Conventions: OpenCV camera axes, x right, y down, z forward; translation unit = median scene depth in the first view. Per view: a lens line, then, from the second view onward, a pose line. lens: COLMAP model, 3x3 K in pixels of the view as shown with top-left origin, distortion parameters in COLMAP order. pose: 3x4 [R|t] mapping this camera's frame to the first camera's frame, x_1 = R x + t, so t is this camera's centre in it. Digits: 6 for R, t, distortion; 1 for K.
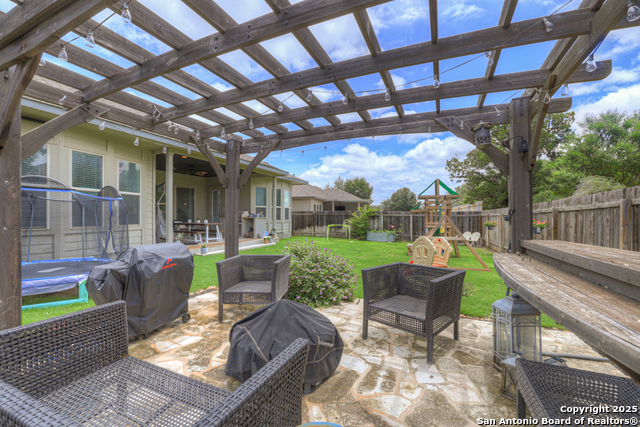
lens RADIAL K [[275.6, 0, 319.6], [0, 275.6, 215.3], [0, 0, 1]] dist [-0.037290, 0.011828]
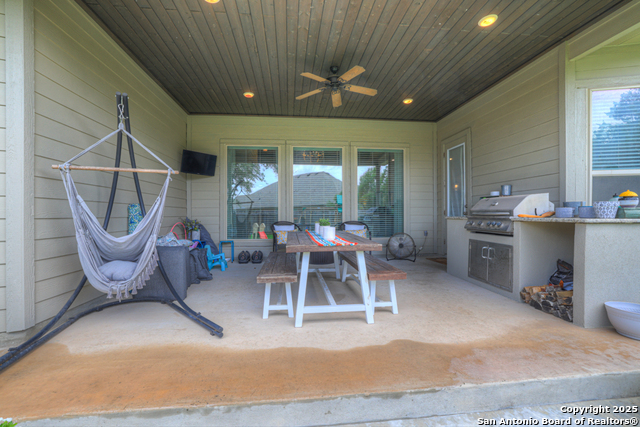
lens RADIAL K [[275.6, 0, 317.4], [0, 275.6, 214.3], [0, 0, 1]] dist [-0.037290, 0.011828]
pose [[0.494598, 0.004808, -0.869109, -0.148014], [0.002987, 0.999969, 0.007232, 0.001914], [0.869117, -0.006173, 0.494568, 0.676349]]
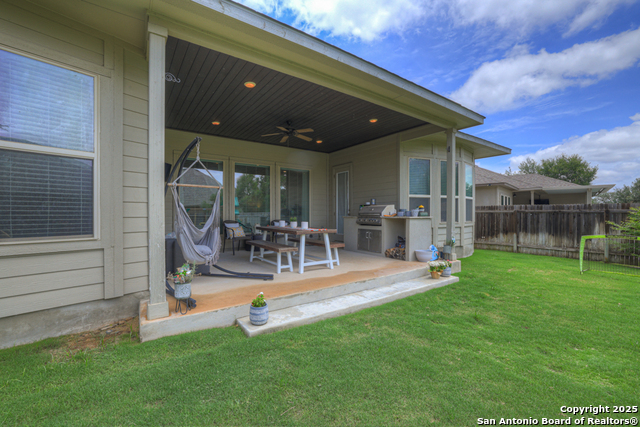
lens RADIAL K [[275.6, 0, 321.1], [0, 275.6, 214.0], [0, 0, 1]] dist [-0.037290, 0.011828]
pose [[0.863031, 0.002008, -0.505147, -0.114748], [-0.000921, 0.999997, 0.002401, 0.001412], [0.505150, -0.001607, 0.863030, 0.469707]]
